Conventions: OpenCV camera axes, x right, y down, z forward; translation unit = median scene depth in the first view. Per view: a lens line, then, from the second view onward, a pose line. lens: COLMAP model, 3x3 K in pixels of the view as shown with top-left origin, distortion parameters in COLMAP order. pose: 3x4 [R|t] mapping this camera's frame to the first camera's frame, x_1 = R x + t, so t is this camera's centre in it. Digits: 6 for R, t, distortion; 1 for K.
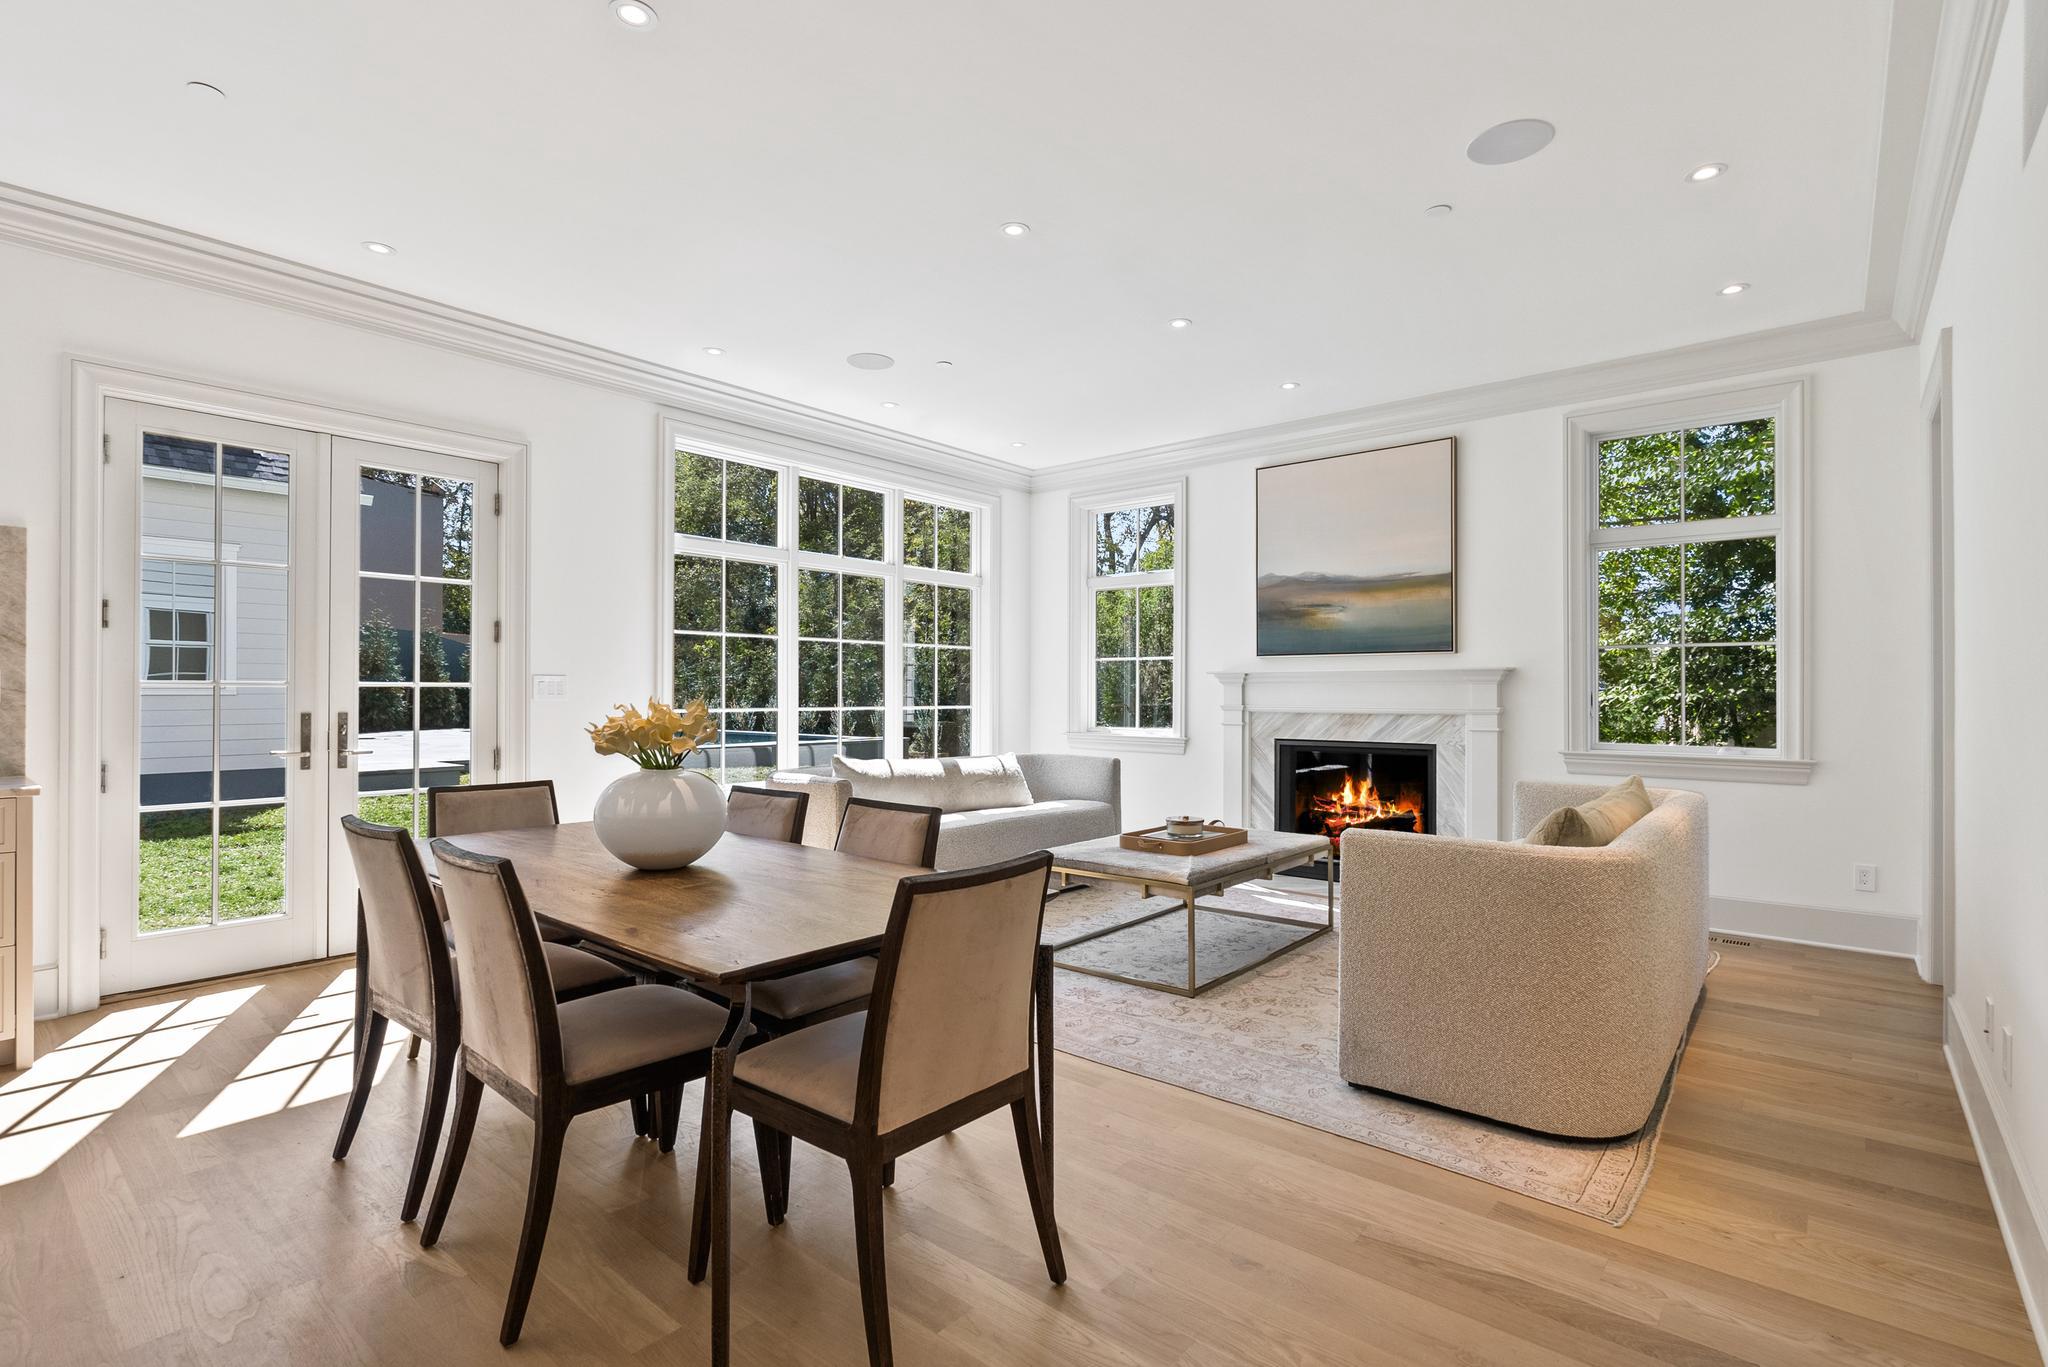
lens RADIAL K [[978.7, 0, 1012.7], [0, 978.7, 692.1], [0, 0, 1]] dist [-0.006767, 0.002805]
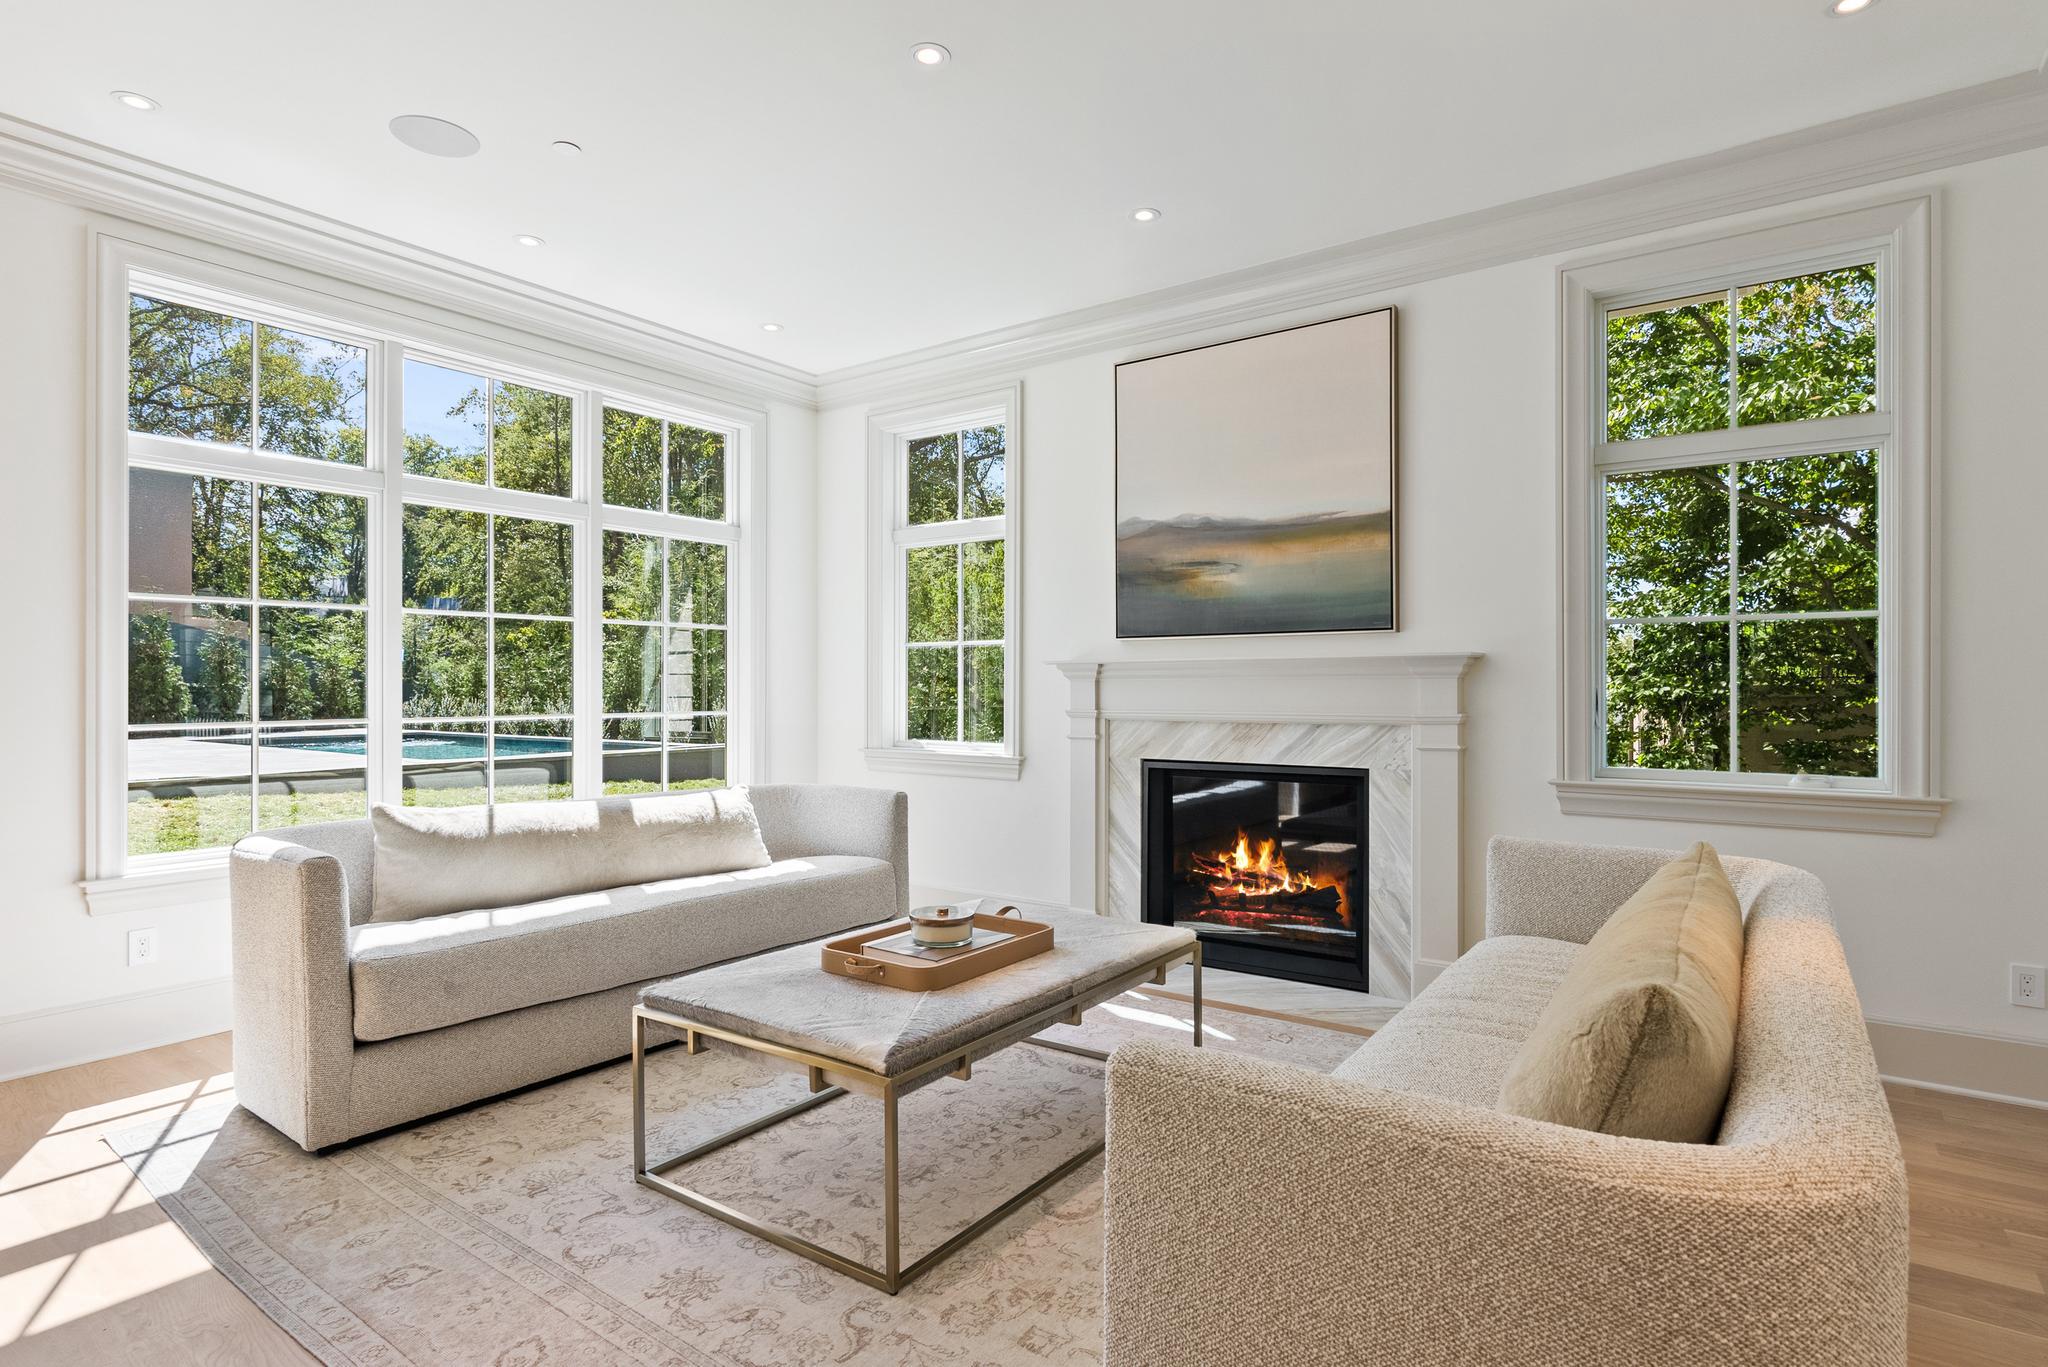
lens RADIAL K [[1049.4, 0, 1016.0], [0, 1049.4, 693.7], [0, 0, 1]] dist [-0.003679, -0.001860]
pose [[0.997364, -0.004102, 0.072450, 0.131876], [0.003590, 0.999968, 0.007188, -0.003730], [-0.072477, -0.006909, 0.997346, 0.283109]]
